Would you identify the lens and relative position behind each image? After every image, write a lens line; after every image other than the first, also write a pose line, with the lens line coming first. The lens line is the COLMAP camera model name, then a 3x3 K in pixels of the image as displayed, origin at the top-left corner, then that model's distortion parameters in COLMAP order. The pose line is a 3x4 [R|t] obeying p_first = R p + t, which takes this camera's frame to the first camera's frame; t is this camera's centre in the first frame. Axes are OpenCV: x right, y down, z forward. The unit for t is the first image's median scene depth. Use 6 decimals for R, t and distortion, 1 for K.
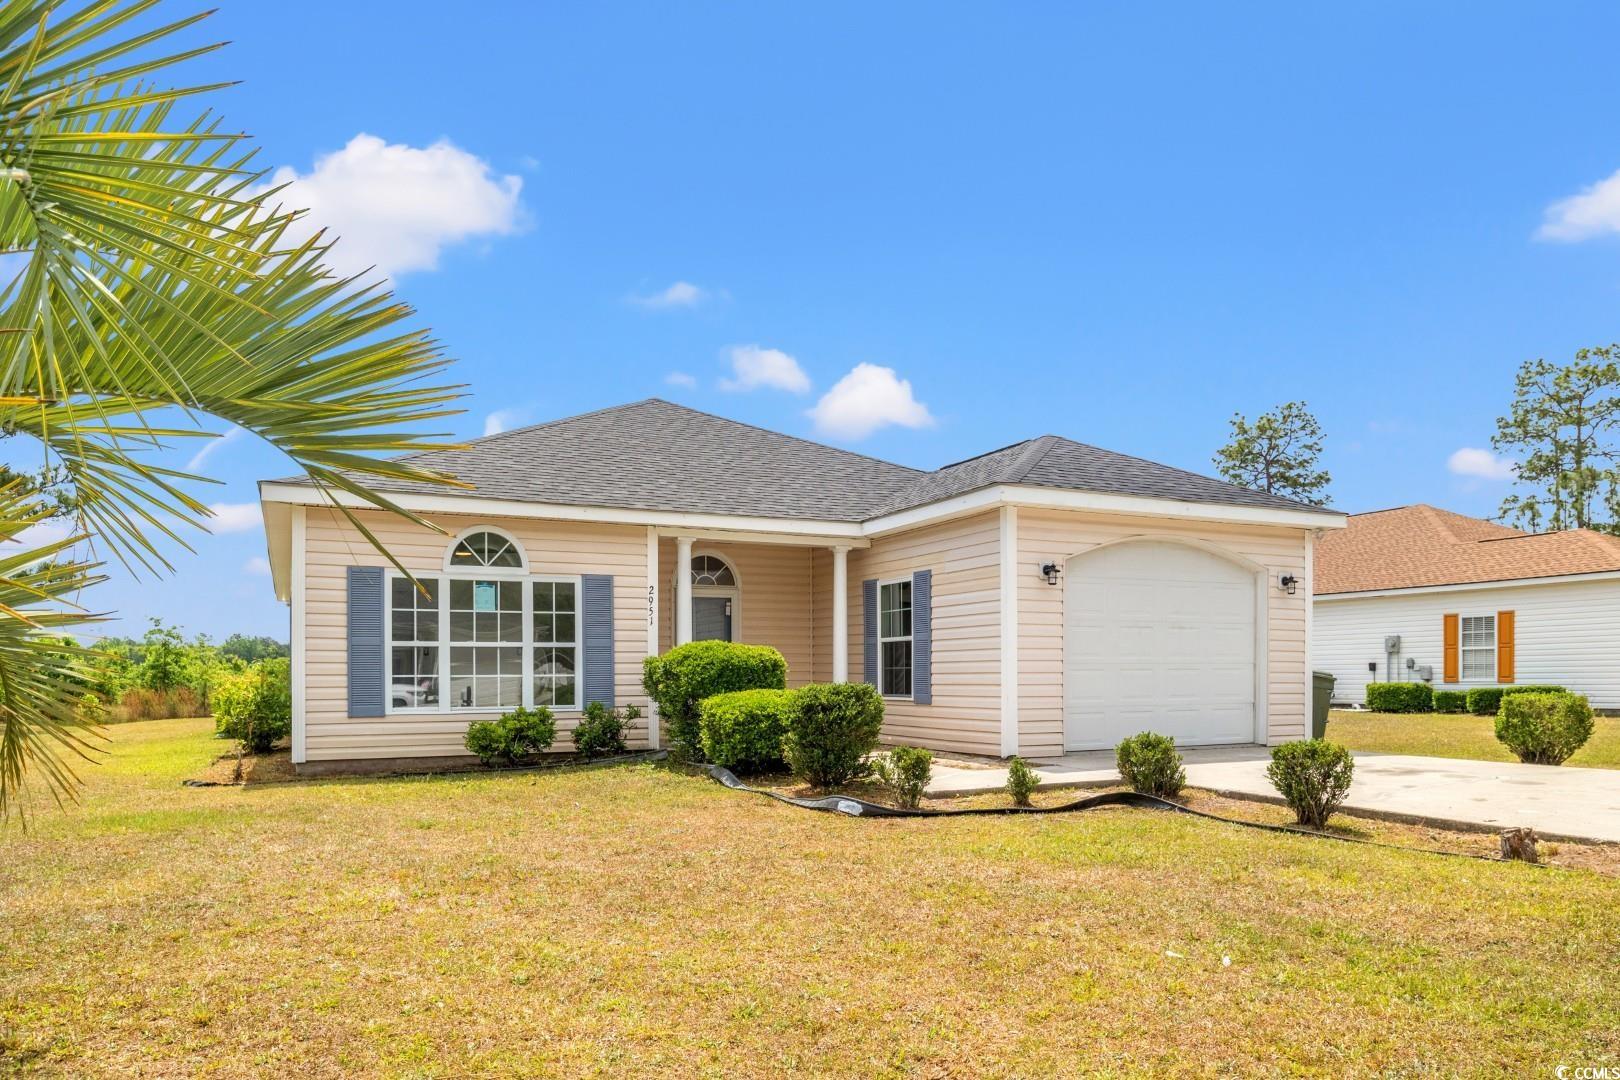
lens RADIAL K [[1122.9, 0, 810.0], [0, 1122.9, 540.0], [0, 0, 1]] dist [-0.031788, -0.000471]
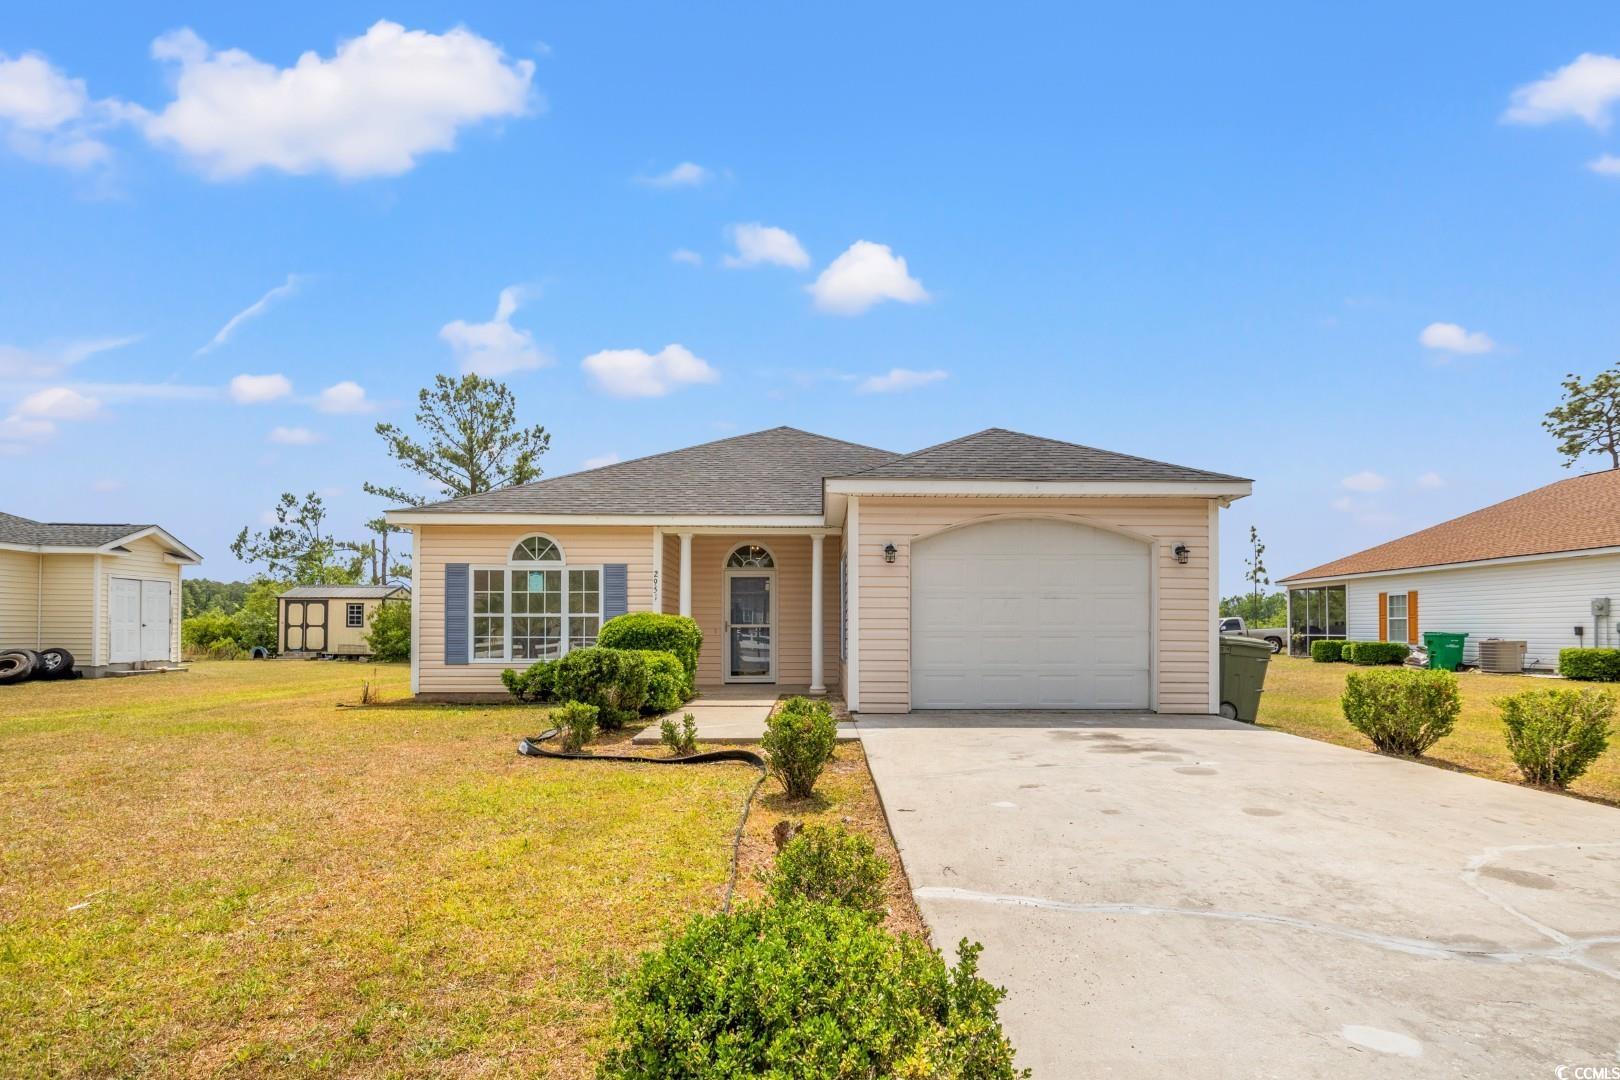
lens RADIAL K [[829.8, 0, 810.0], [0, 829.8, 540.0], [0, 0, 1]] dist [-0.006227, -0.000568]
pose [[0.901463, -0.040284, -0.430978, 0.479170], [0.046015, 0.998937, 0.002878, 0.010068], [0.430403, -0.022426, 0.902358, 0.191356]]
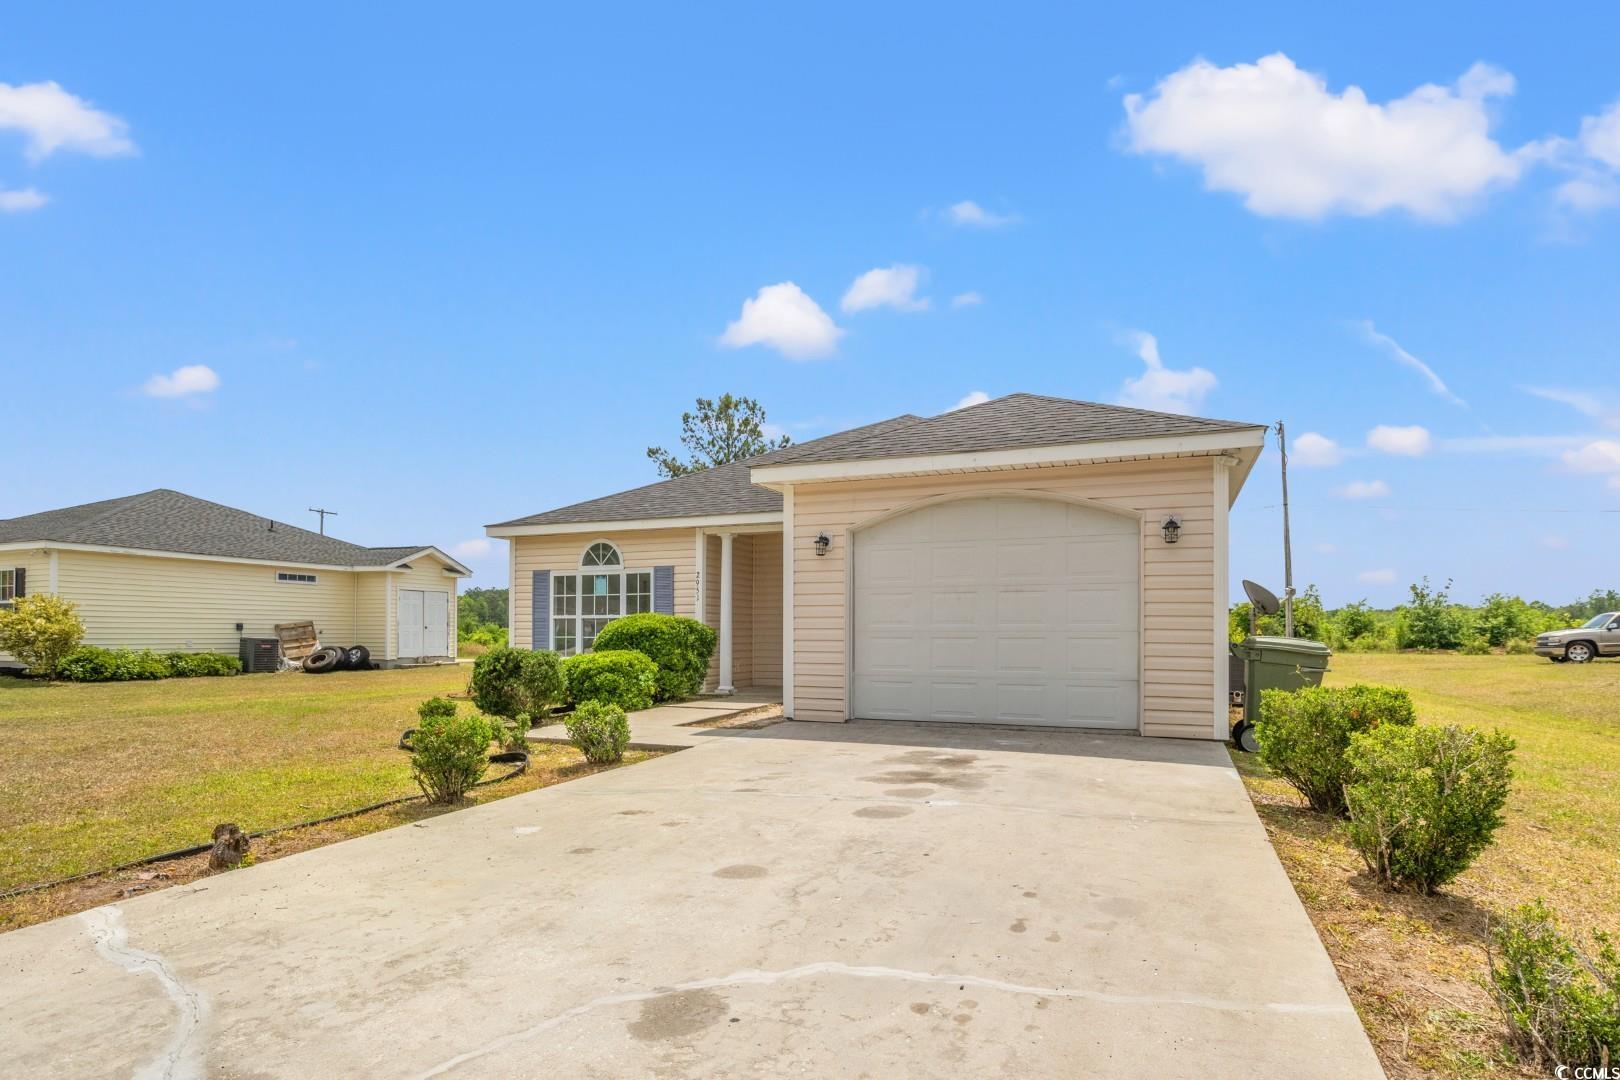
lens RADIAL K [[829.8, 0, 810.0], [0, 829.8, 540.0], [0, 0, 1]] dist [-0.006227, -0.000568]
pose [[0.661505, -0.076028, -0.746077, 0.737263], [0.087347, 0.995888, -0.024039, 0.040613], [0.744836, -0.049265, 0.665426, 0.456031]]
